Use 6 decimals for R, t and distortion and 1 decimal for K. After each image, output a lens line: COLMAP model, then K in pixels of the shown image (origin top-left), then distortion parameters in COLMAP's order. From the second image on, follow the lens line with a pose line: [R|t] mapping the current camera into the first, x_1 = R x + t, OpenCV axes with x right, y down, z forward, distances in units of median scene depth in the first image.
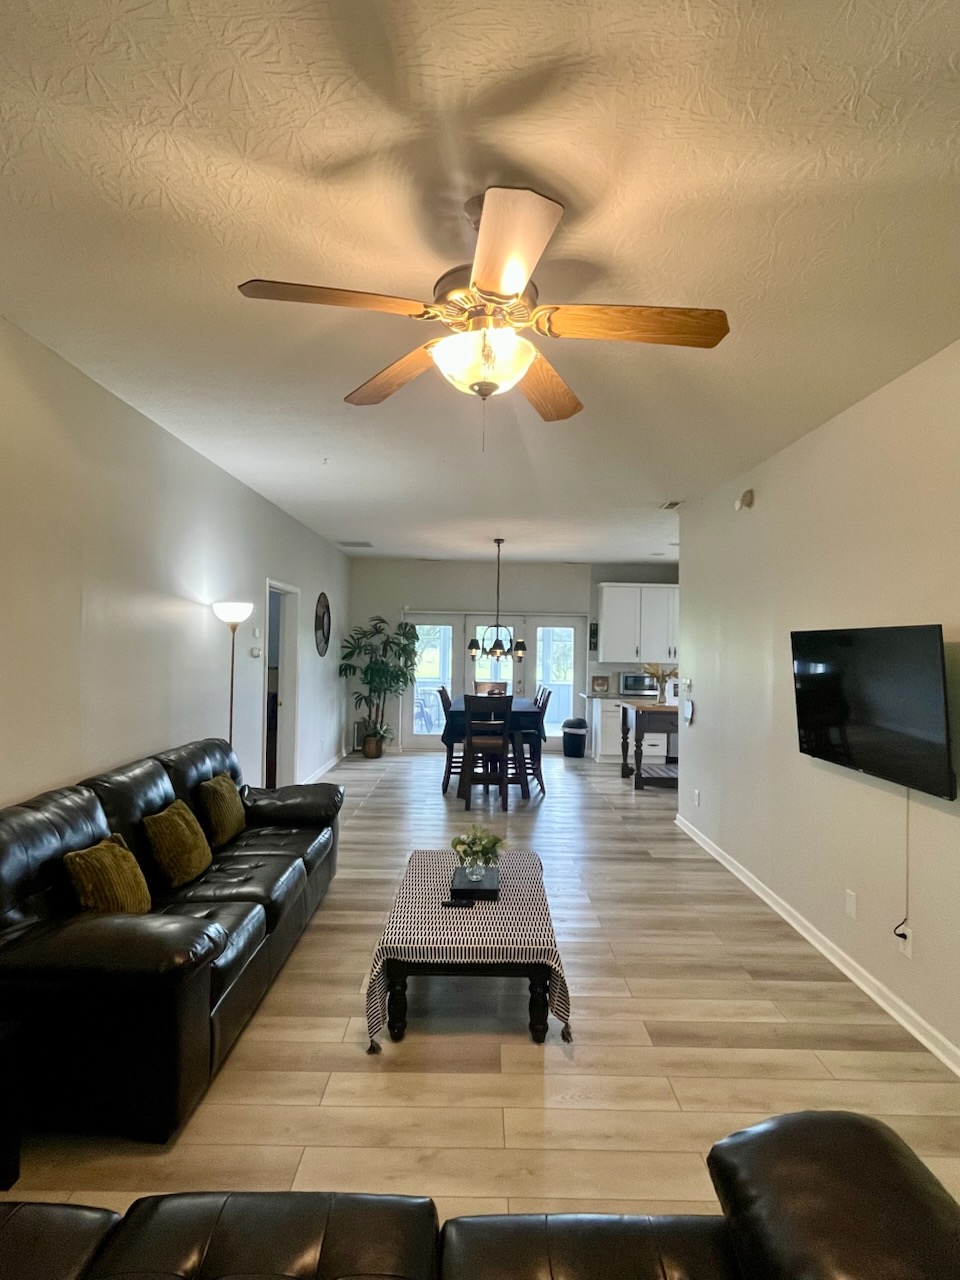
lens RADIAL K [[654.1, 0, 483.0], [0, 654.1, 640.5], [0, 0, 1]] dist [-0.003984, -0.000576]
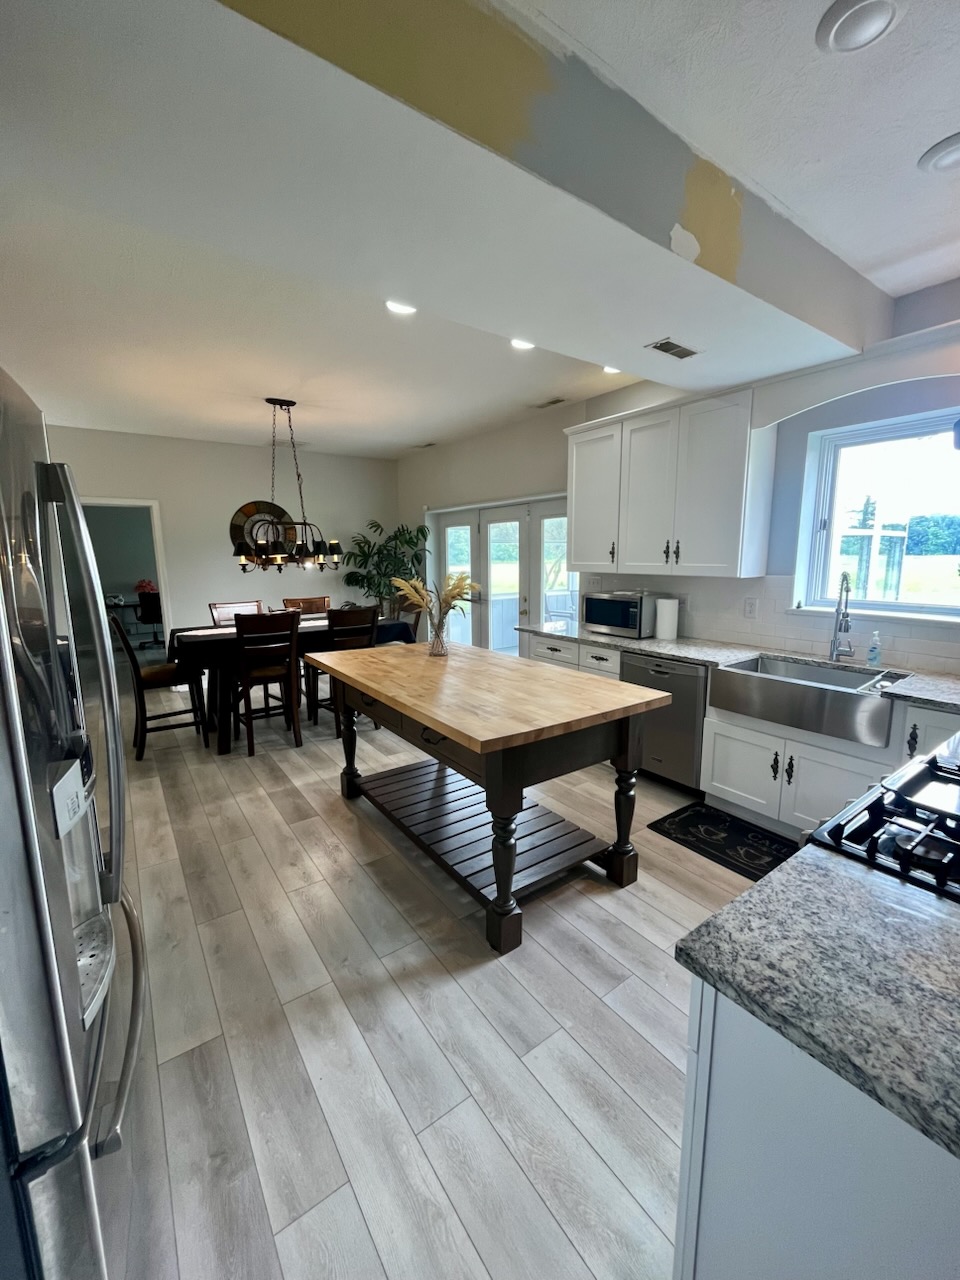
lens RADIAL K [[520.8, 0, 475.6], [0, 520.8, 635.7], [0, 0, 1]] dist [-0.003315, -0.000027]
pose [[0.575978, 0.105816, -0.810588, 0.640701], [0.024562, 0.988899, 0.146546, 0.024192], [0.817096, -0.104317, 0.566985, 0.824530]]
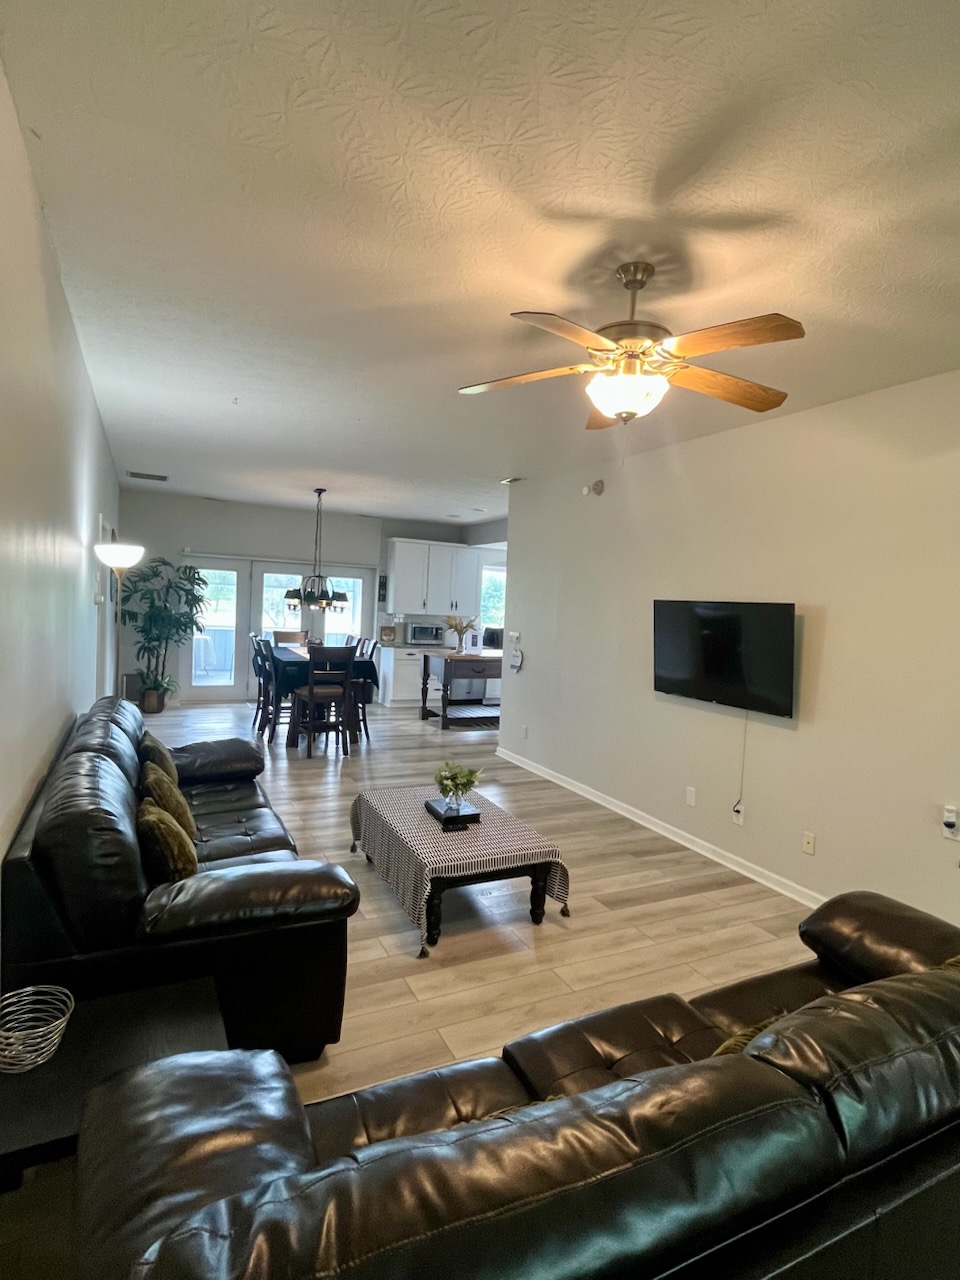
lens RADIAL K [[654.1, 0, 477.4], [0, 654.1, 639.5], [0, 0, 1]] dist [-0.003984, -0.000576]
pose [[0.898405, 0.002992, 0.439158, -0.197068], [-0.038189, 0.996721, 0.071334, -0.006724], [-0.437504, -0.080858, 0.895574, -0.013234]]
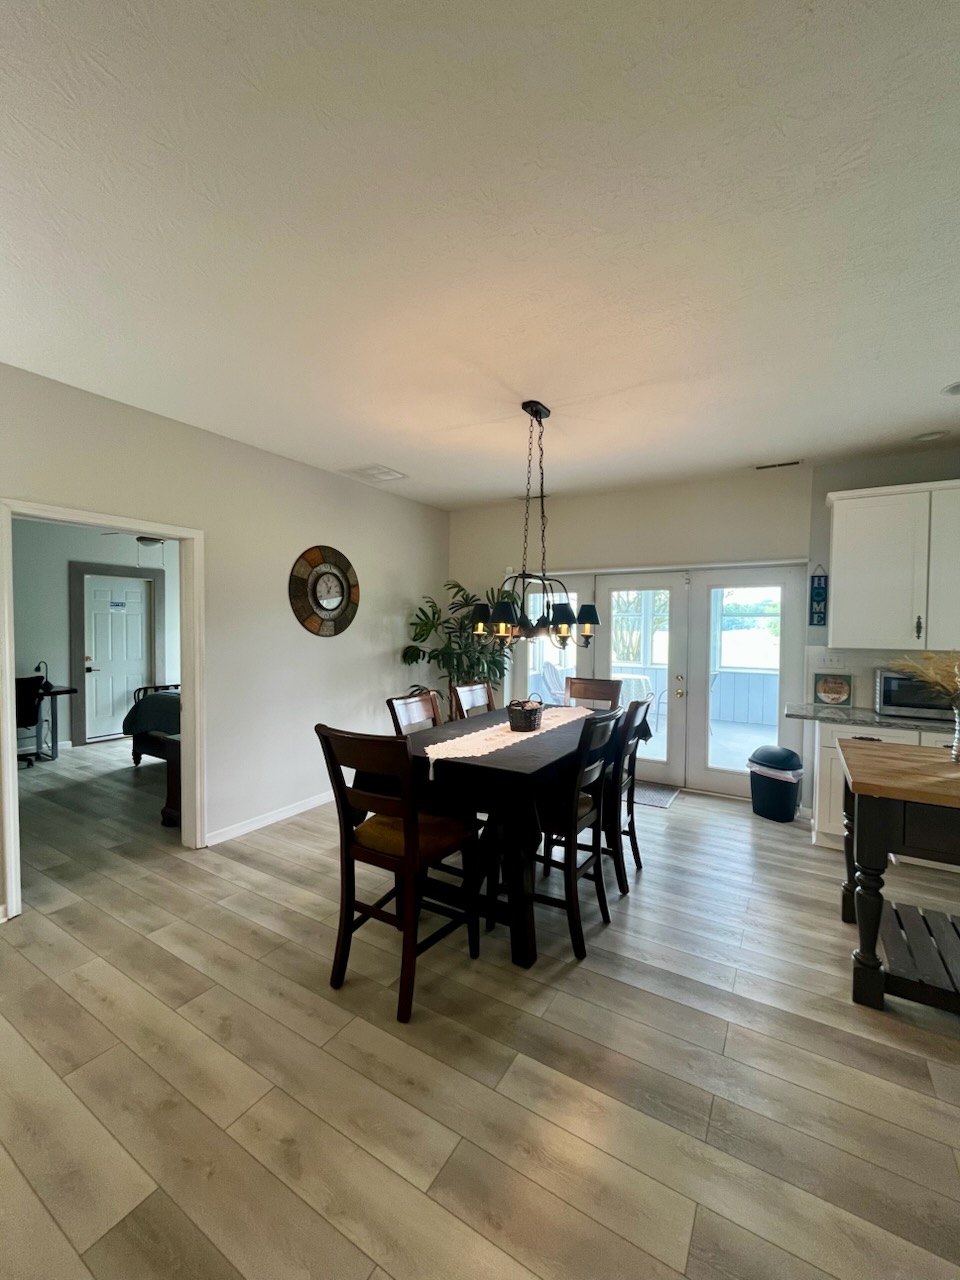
lens RADIAL K [[520.8, 0, 481.4], [0, 520.8, 636.4], [0, 0, 1]] dist [-0.003315, -0.000027]
pose [[0.851062, 0.000947, -0.525064, 0.202000], [0.009702, 0.999799, 0.017528, 0.017722], [0.524975, -0.020012, 0.850882, 0.630479]]
